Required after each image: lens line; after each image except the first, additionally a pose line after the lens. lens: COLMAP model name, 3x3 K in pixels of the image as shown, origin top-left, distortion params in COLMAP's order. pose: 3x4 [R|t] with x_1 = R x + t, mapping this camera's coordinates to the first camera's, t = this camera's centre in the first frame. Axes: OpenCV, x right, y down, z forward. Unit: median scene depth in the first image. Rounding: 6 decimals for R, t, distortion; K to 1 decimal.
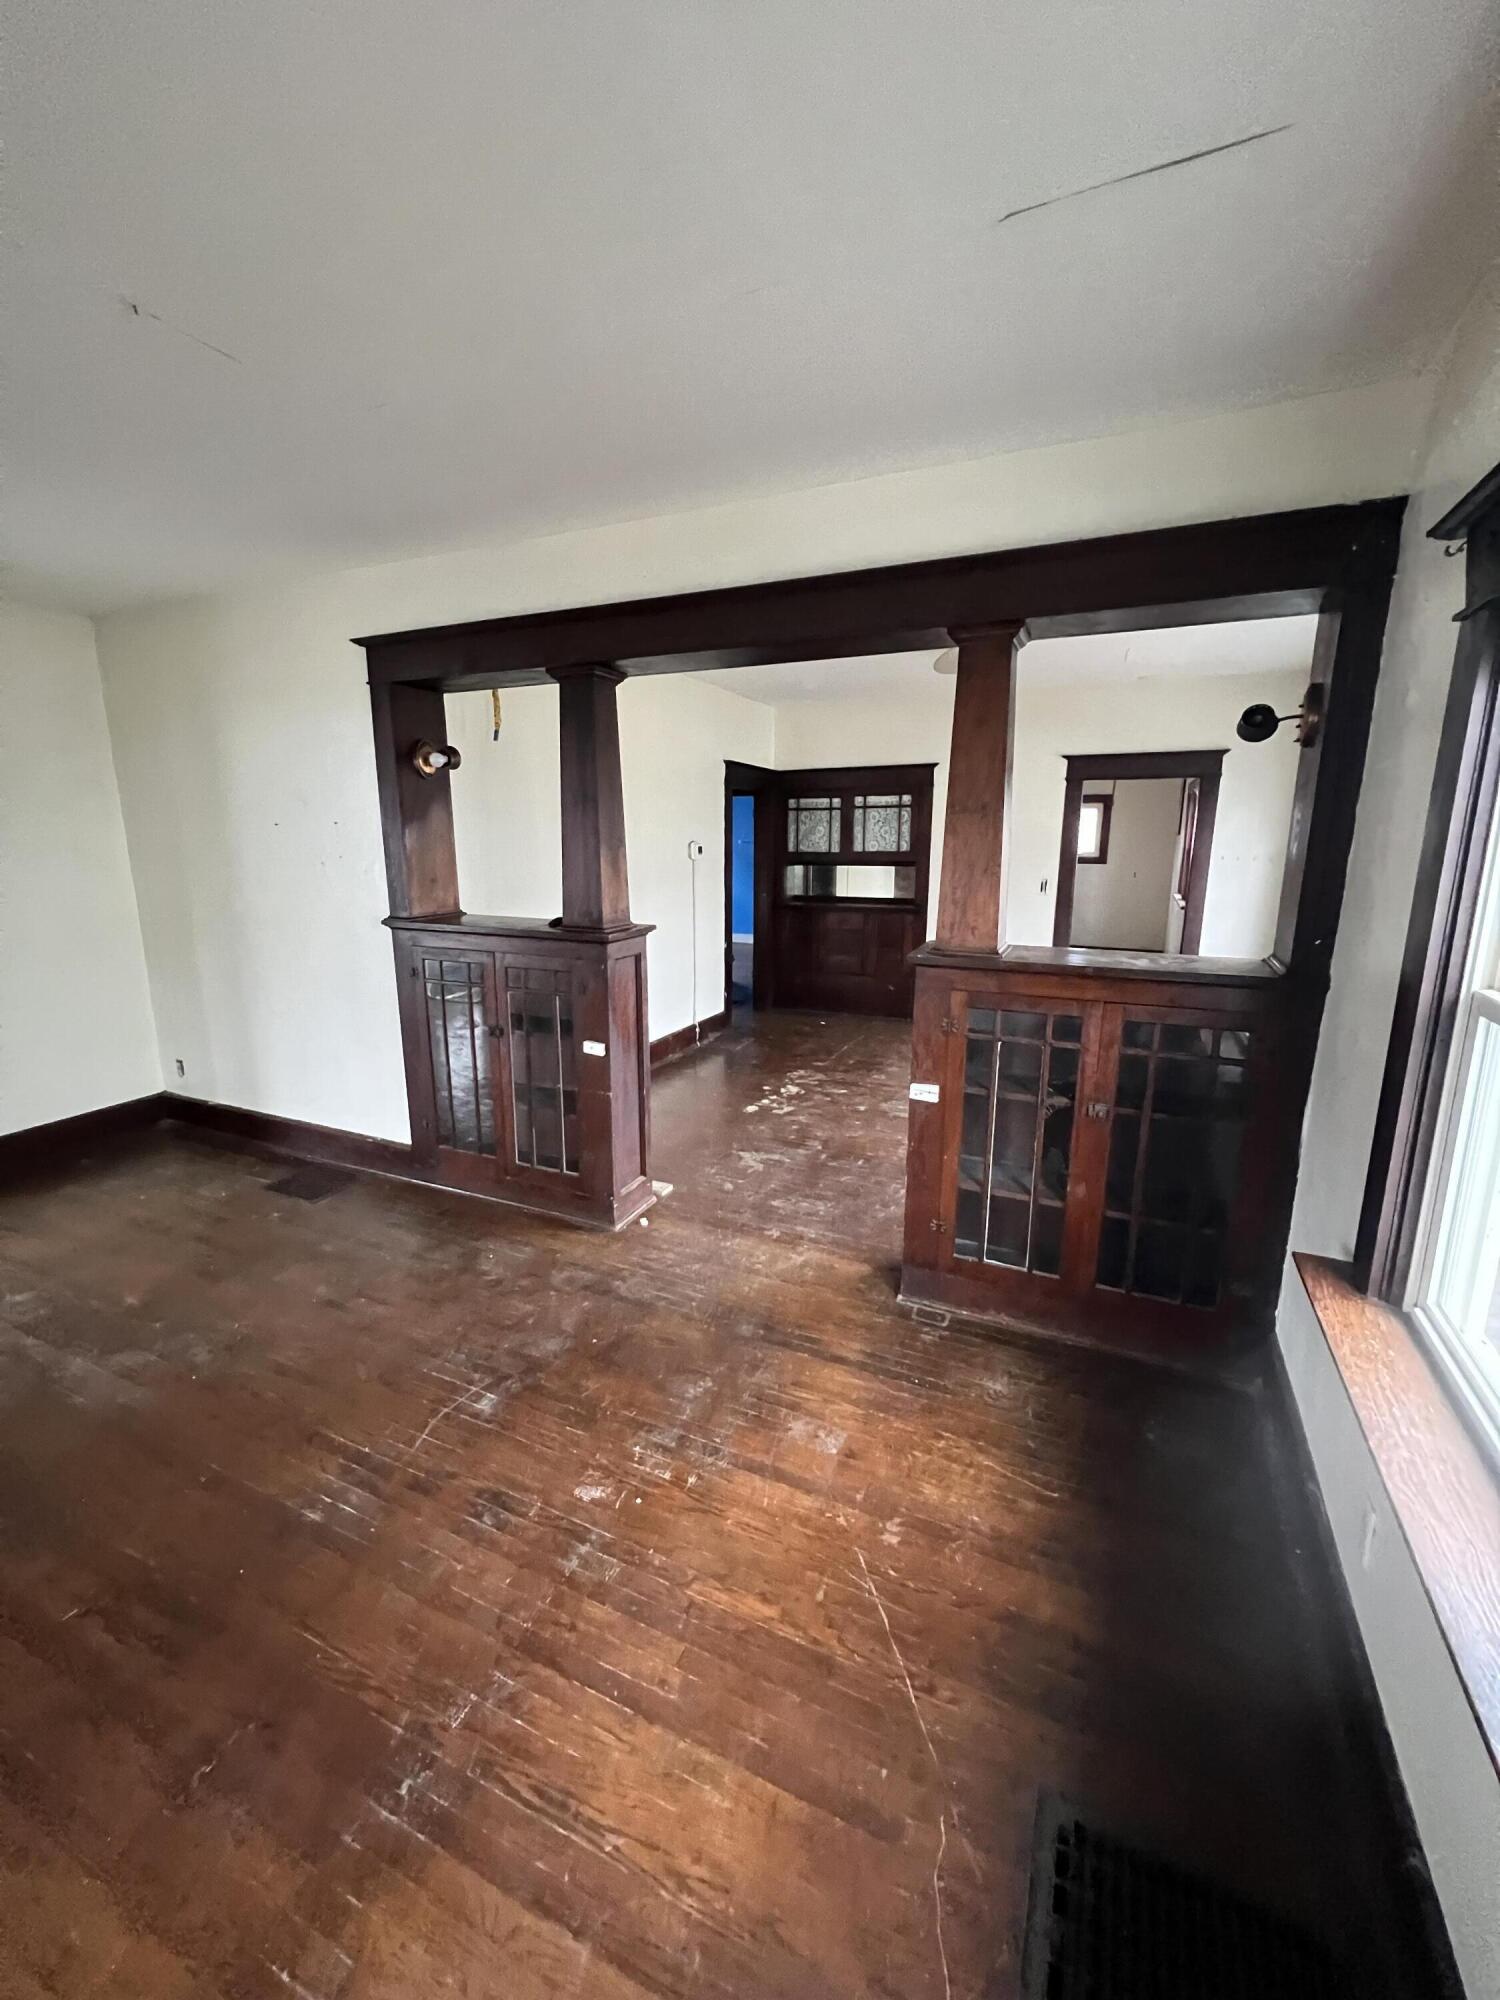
lens RADIAL K [[800.3, 0, 752.8], [0, 800.3, 1002.5], [0, 0, 1]] dist [-0.007827, -0.000068]
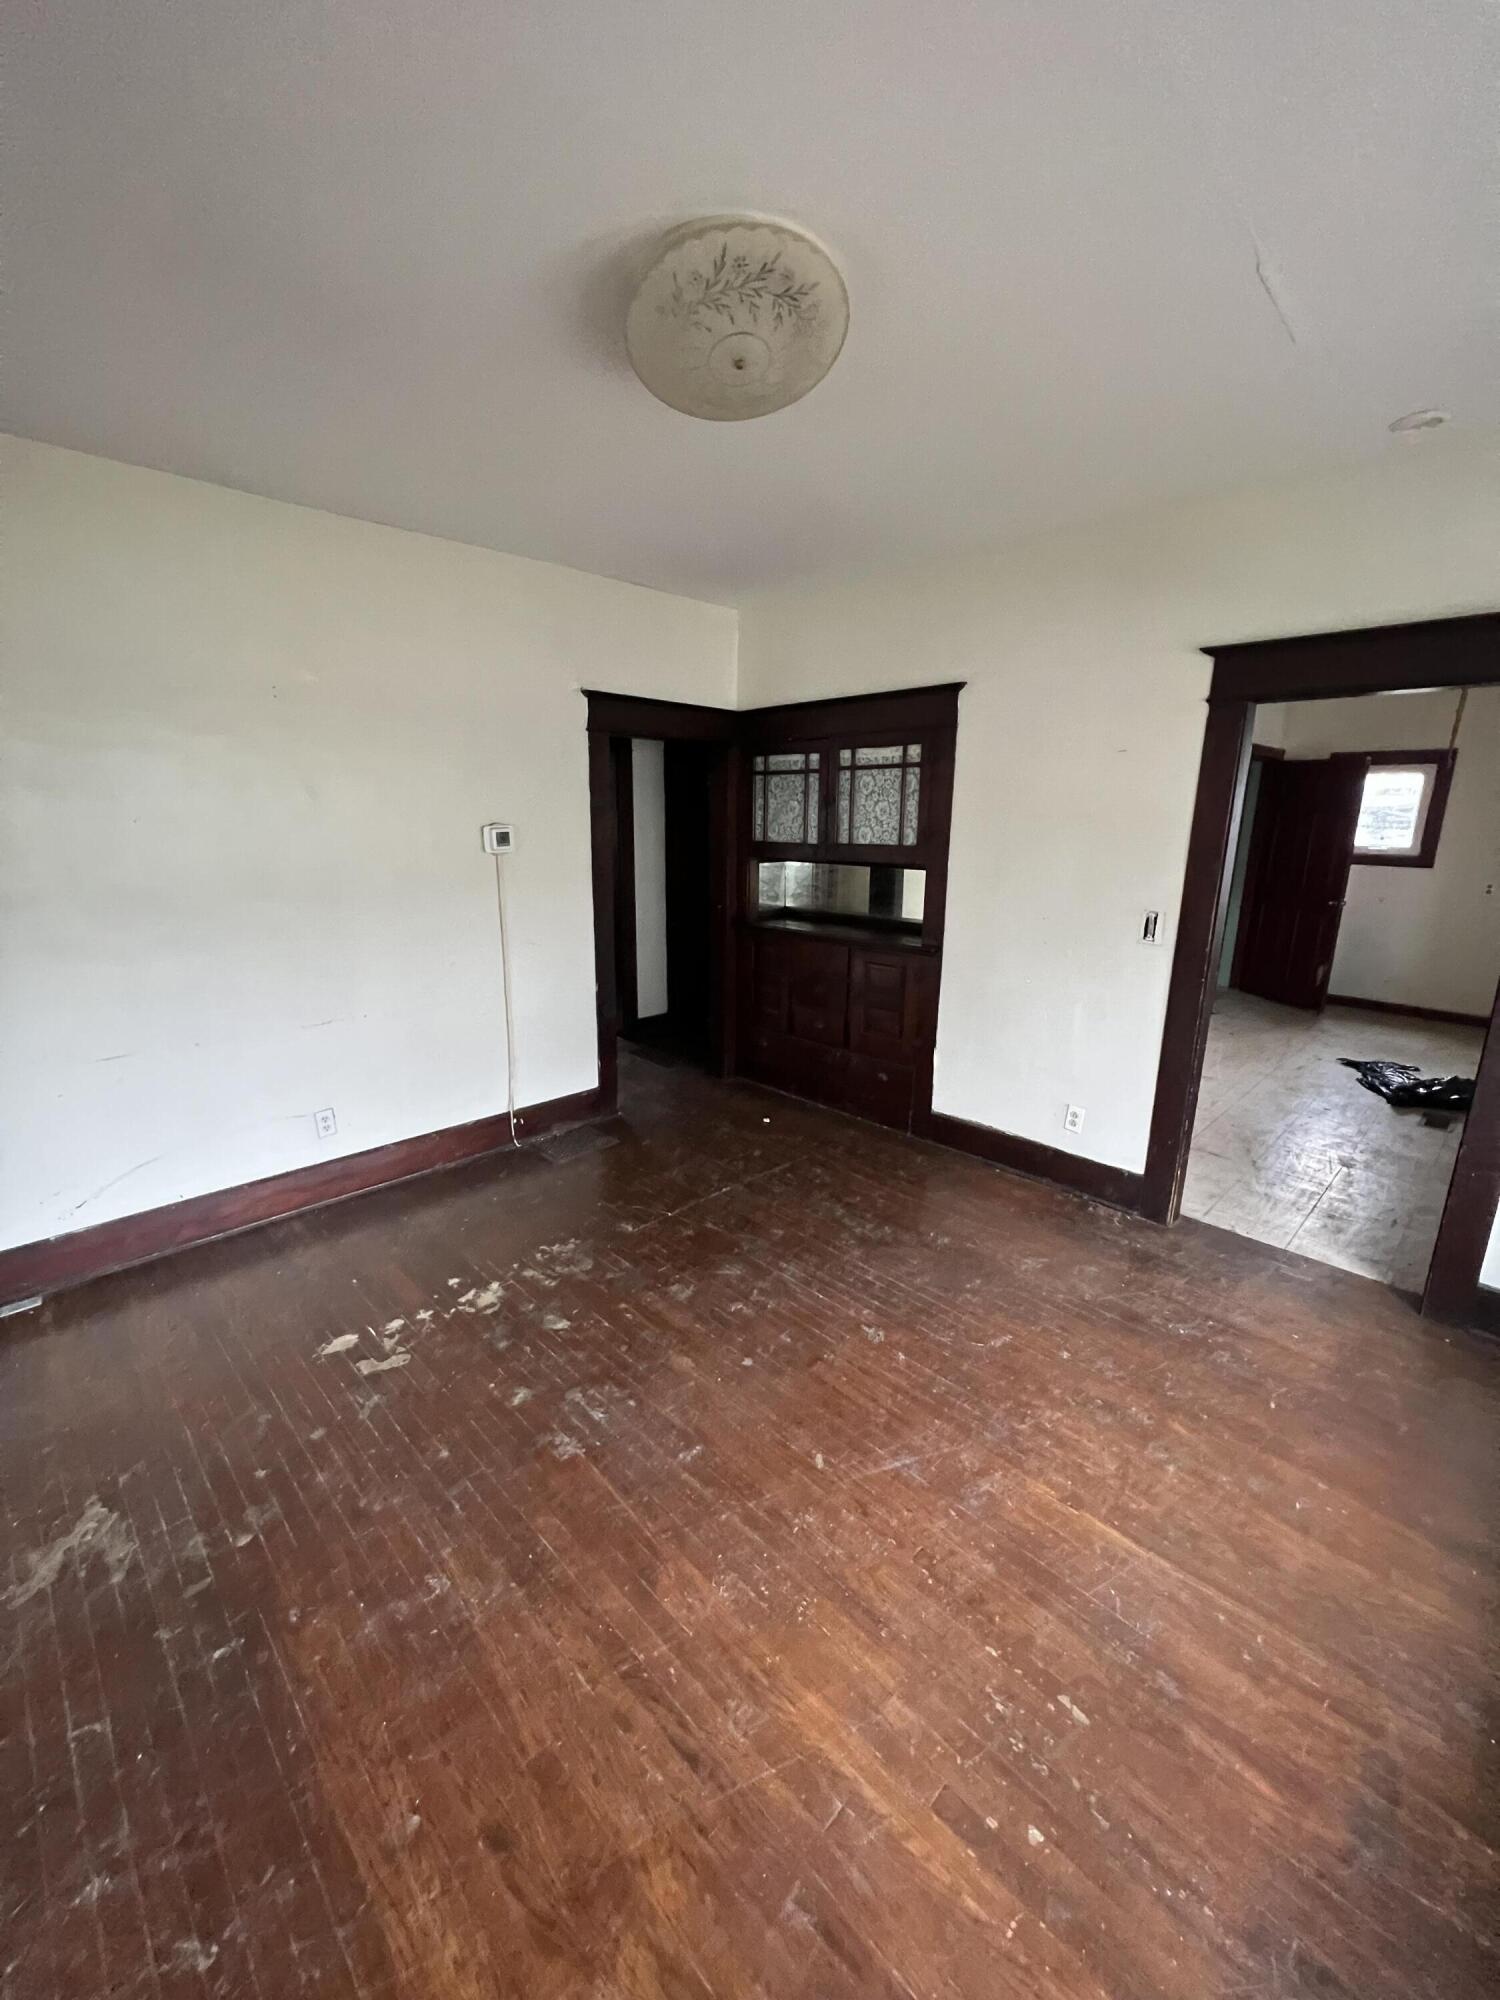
lens RADIAL K [[800.3, 0, 745.4], [0, 800.3, 996.4], [0, 0, 1]] dist [-0.007827, -0.000068]
pose [[0.933518, 0.090554, -0.346908, 0.305409], [-0.081926, 0.995856, 0.039488, -0.101948], [0.349046, -0.008442, 0.937068, 0.456502]]
